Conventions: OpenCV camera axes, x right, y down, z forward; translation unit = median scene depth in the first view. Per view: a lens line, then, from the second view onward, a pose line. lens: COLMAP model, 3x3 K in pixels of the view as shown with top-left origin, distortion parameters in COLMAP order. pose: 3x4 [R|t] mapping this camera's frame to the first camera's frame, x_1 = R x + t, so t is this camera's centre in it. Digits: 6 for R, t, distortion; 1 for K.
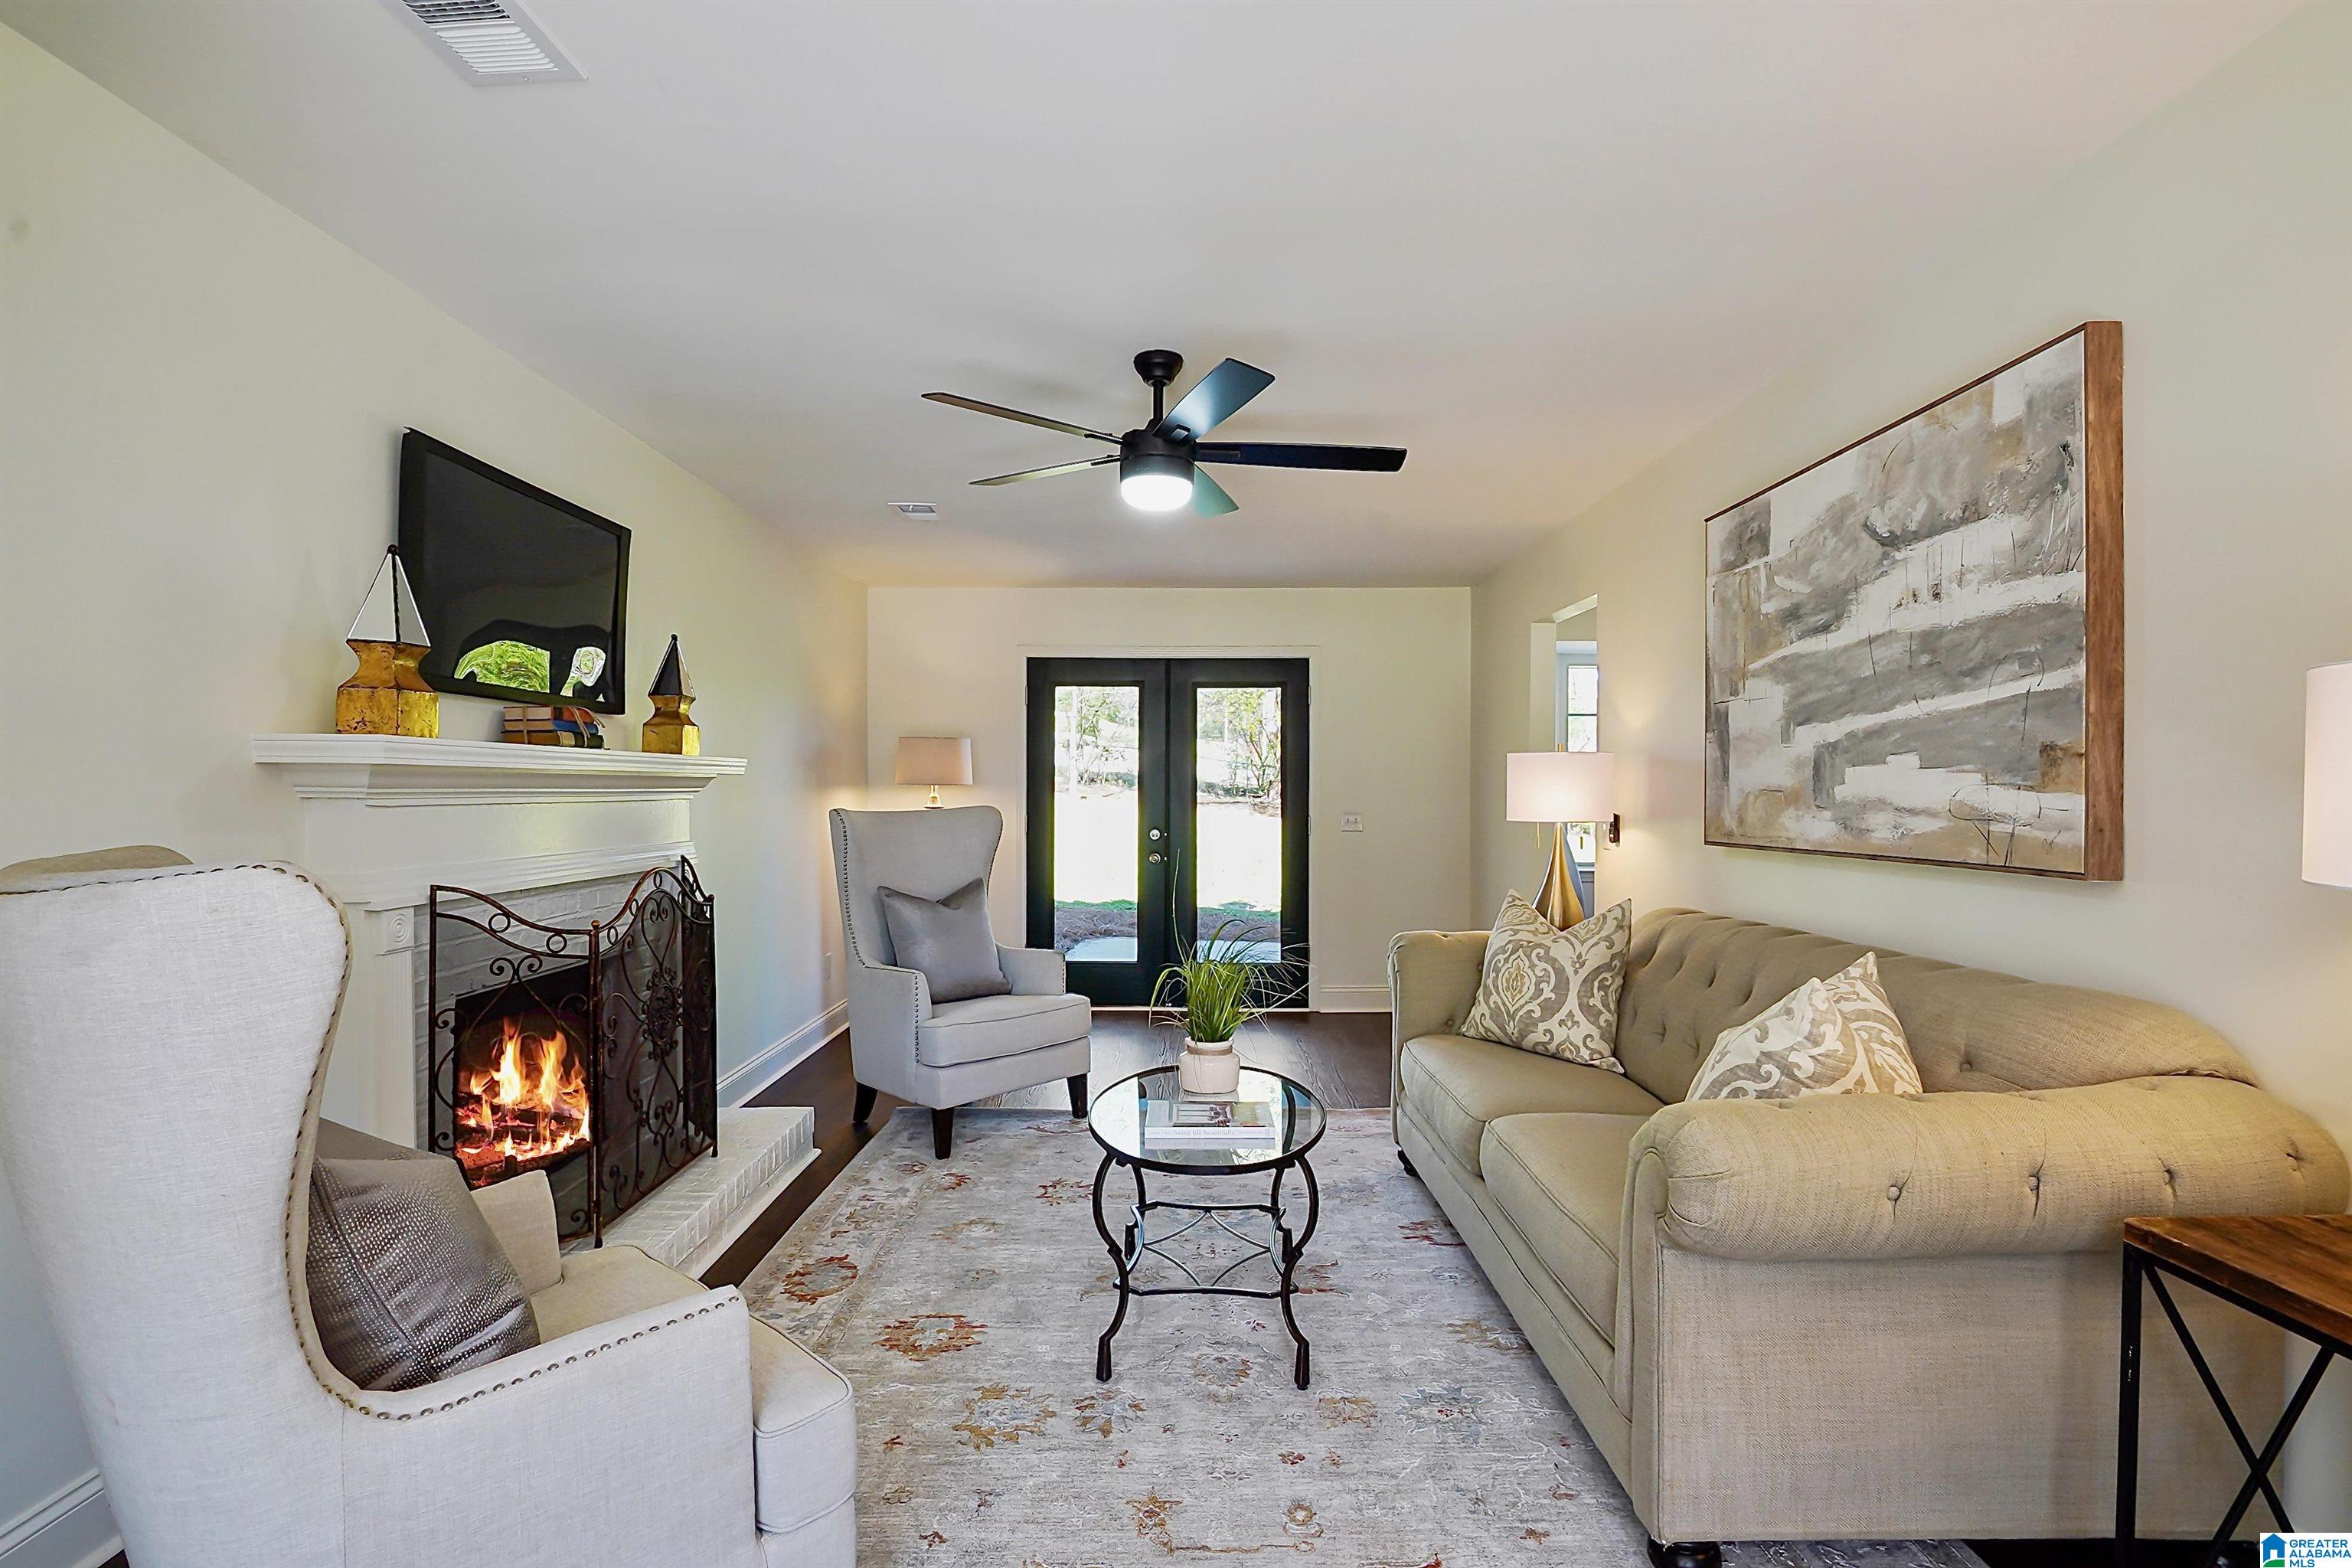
lens RADIAL K [[1153.0, 0, 1167.0], [0, 1153.0, 795.8], [0, 0, 1]] dist [-0.019679, -0.001634]
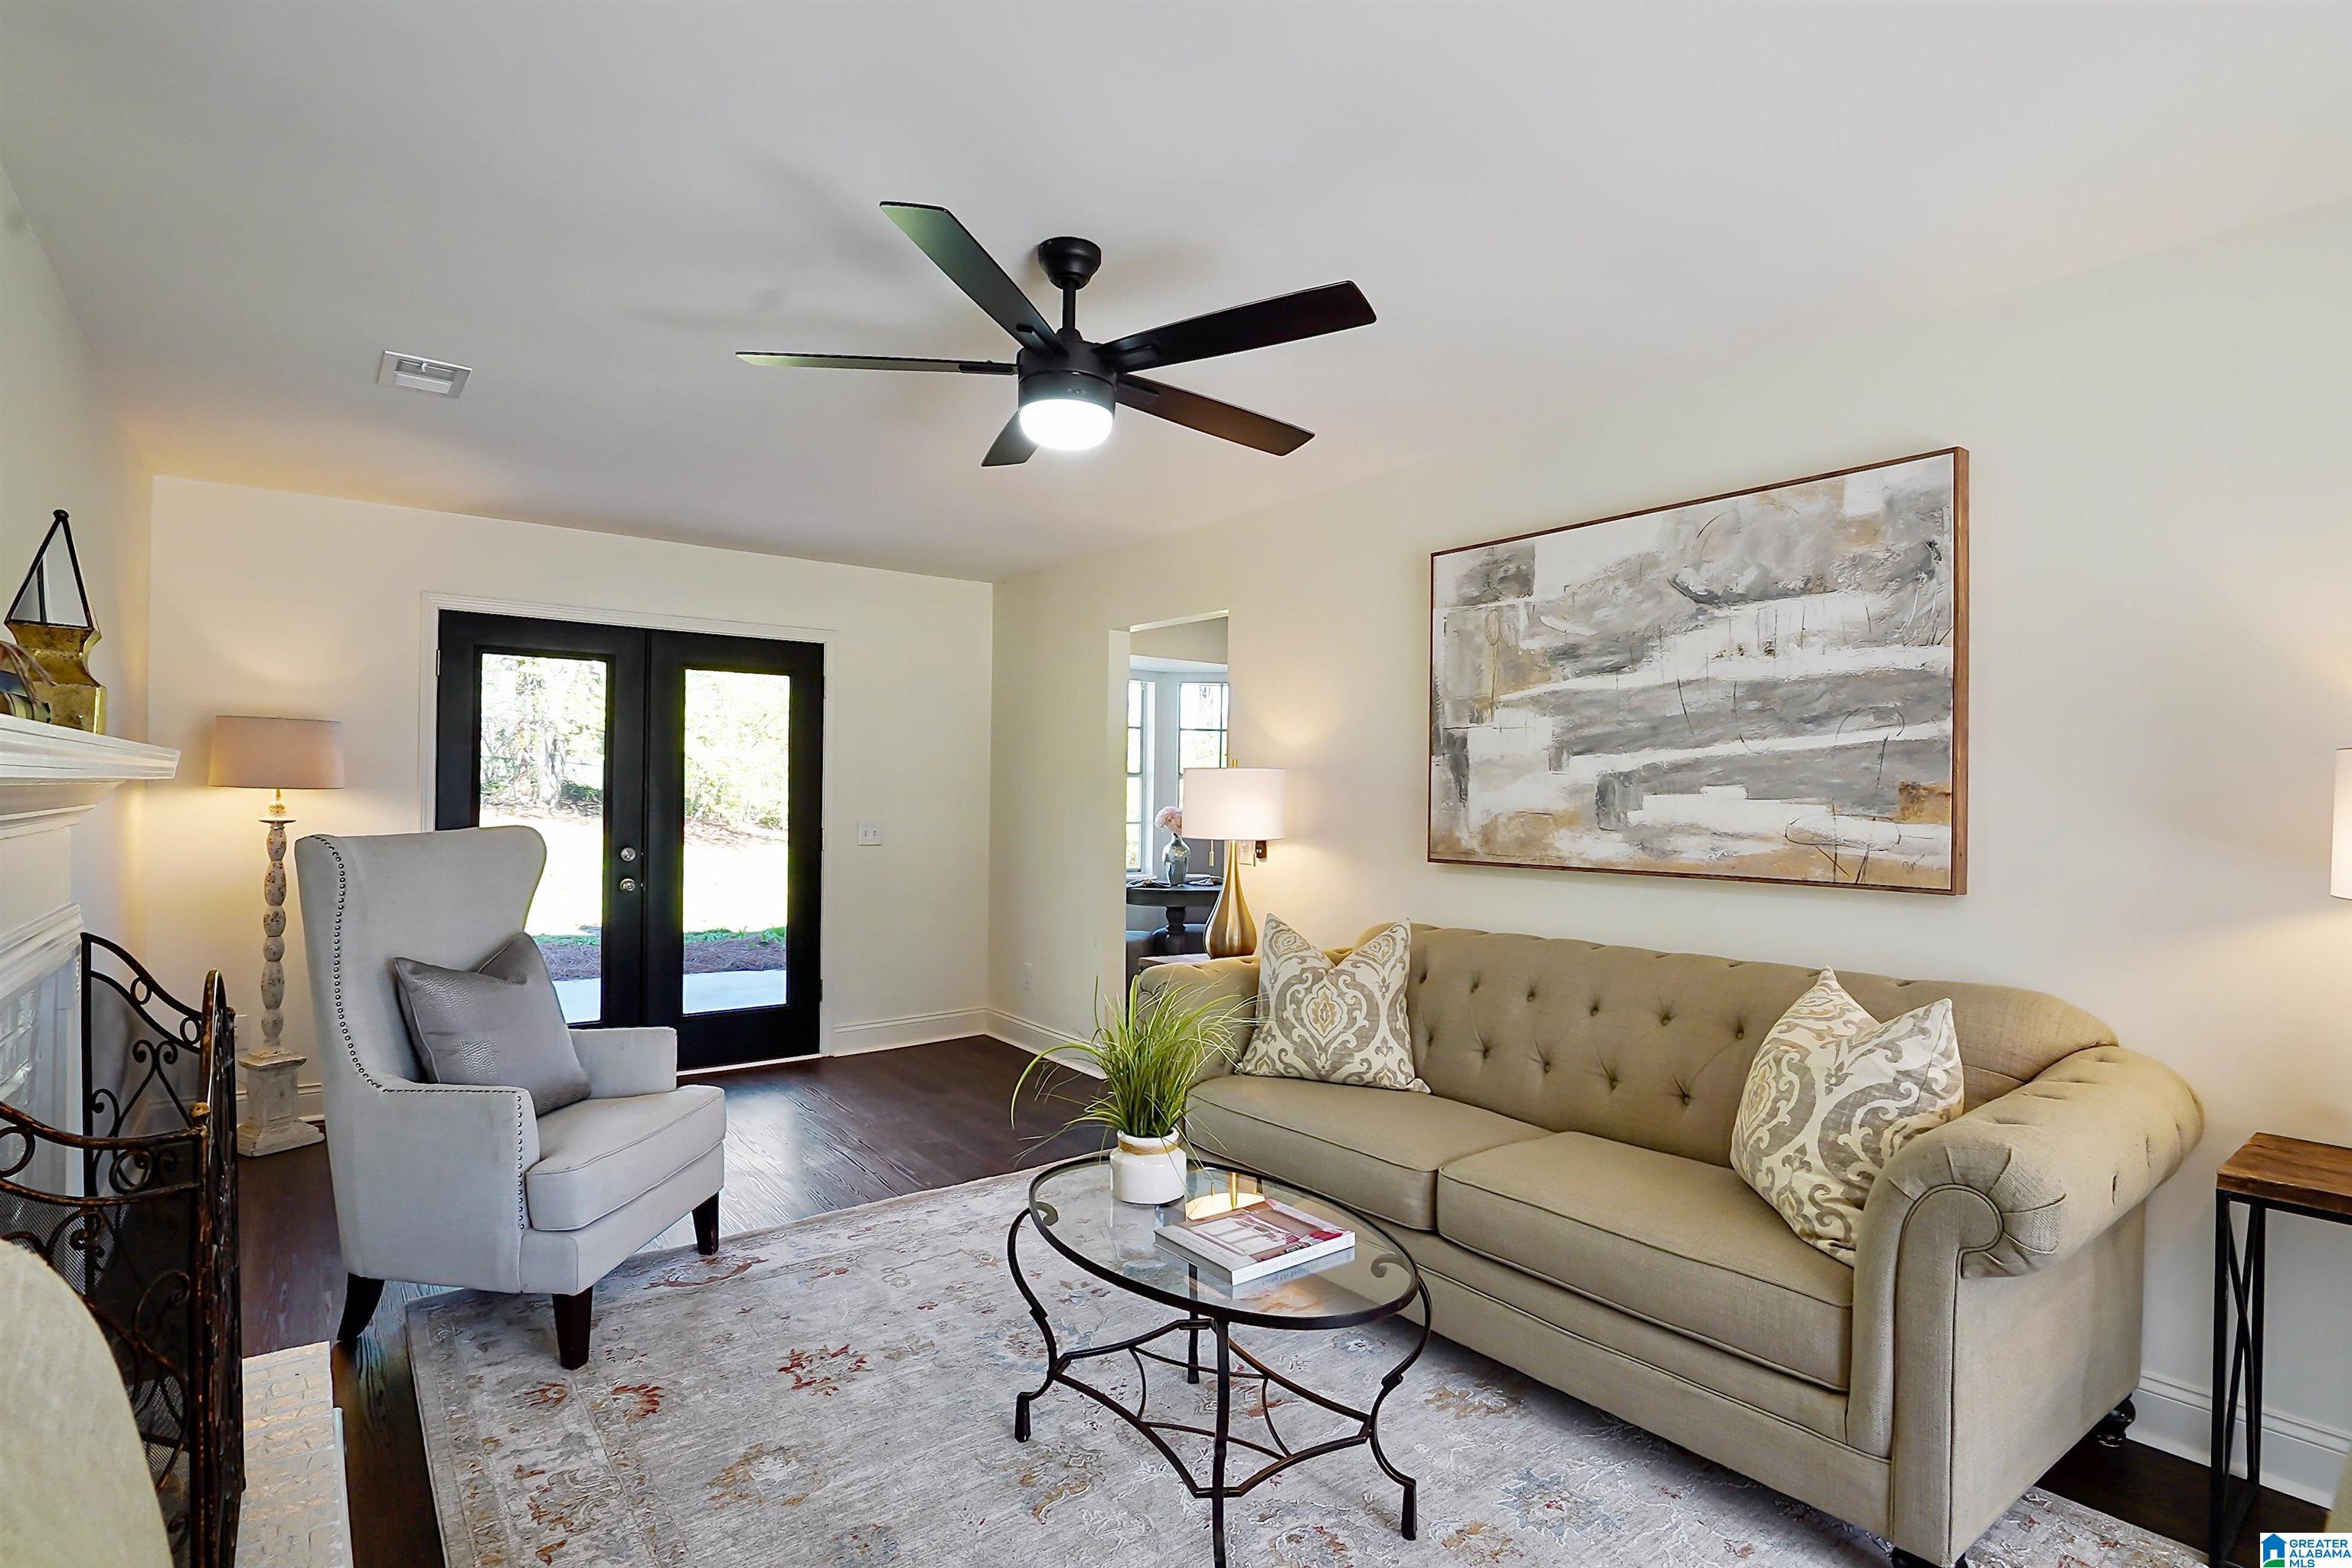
lens RADIAL K [[1153.0, 0, 1167.0], [0, 1153.0, 795.8], [0, 0, 1]] dist [-0.019679, -0.001634]
pose [[0.791517, 0.006994, 0.611108, -0.467170], [-0.008135, 0.999966, -0.000907, -0.019269], [-0.611093, -0.004253, 0.791547, 0.393845]]
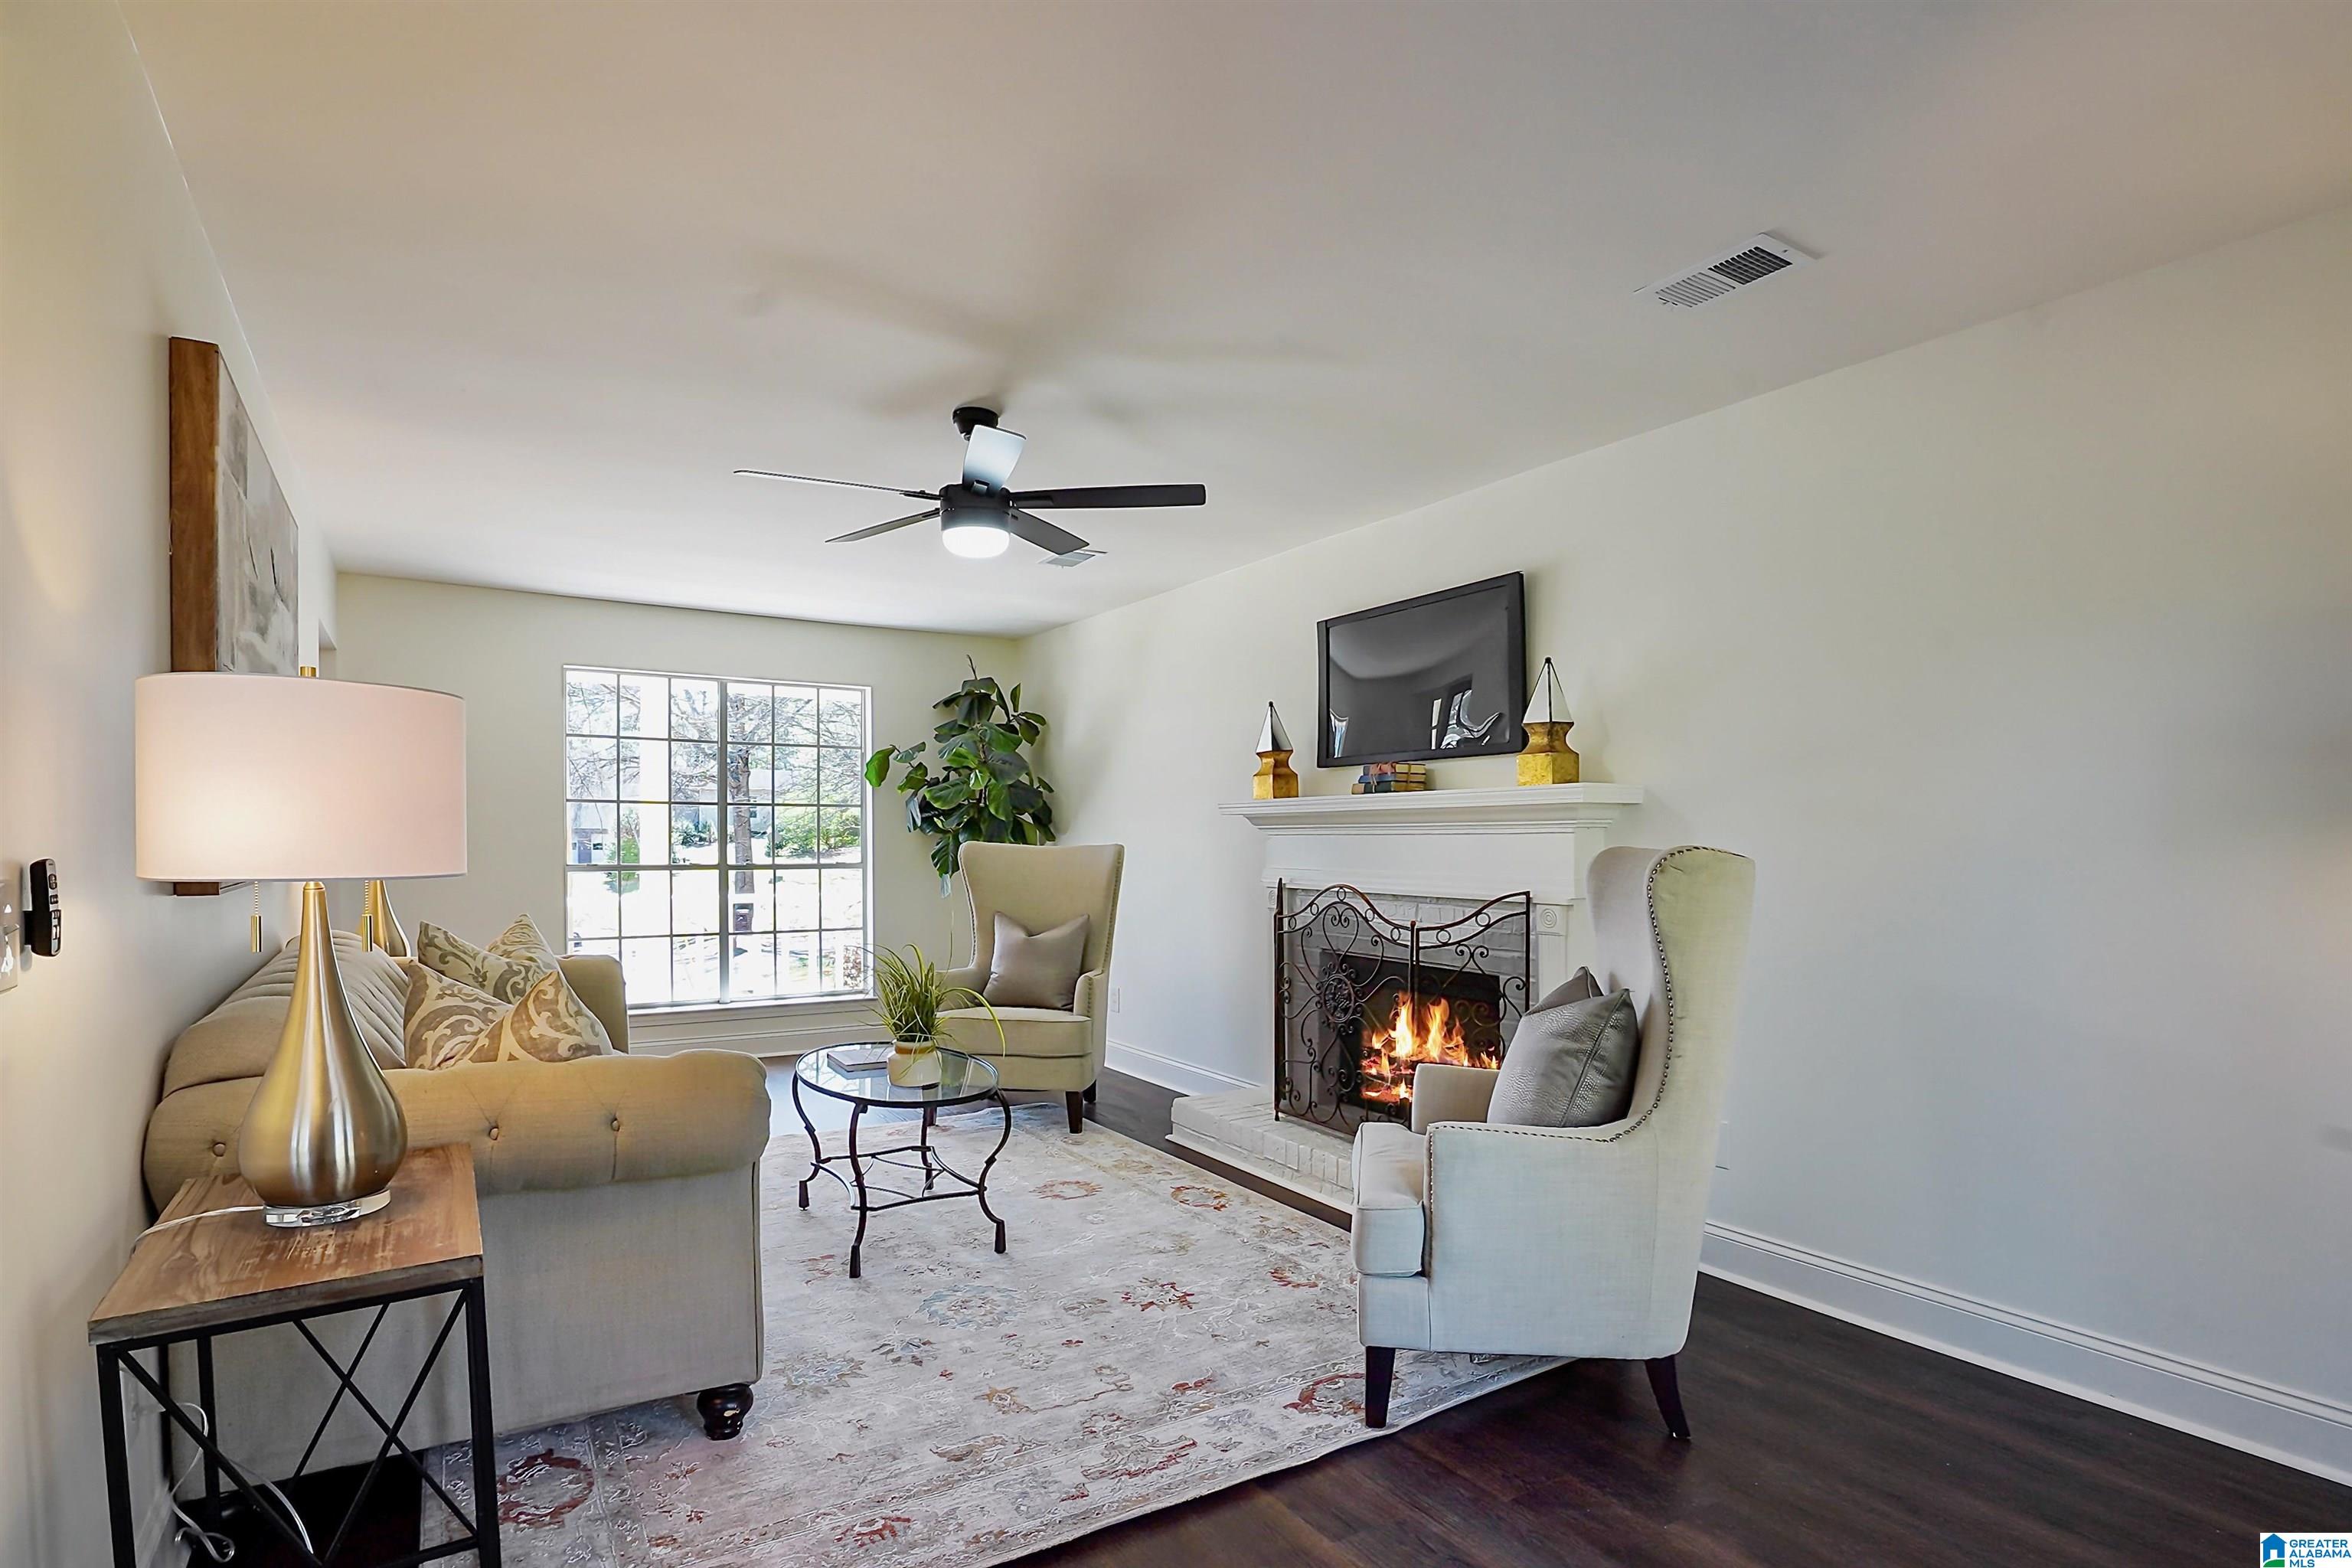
lens RADIAL K [[1167.8, 0, 1161.7], [0, 1167.8, 856.3], [0, 0, 1]] dist [-0.020645, -0.000746]
pose [[-0.845176, 0.002864, -0.534480, 0.475067], [-0.007581, 0.999821, 0.017345, 0.010696], [0.534434, 0.018711, -0.845003, 2.240339]]
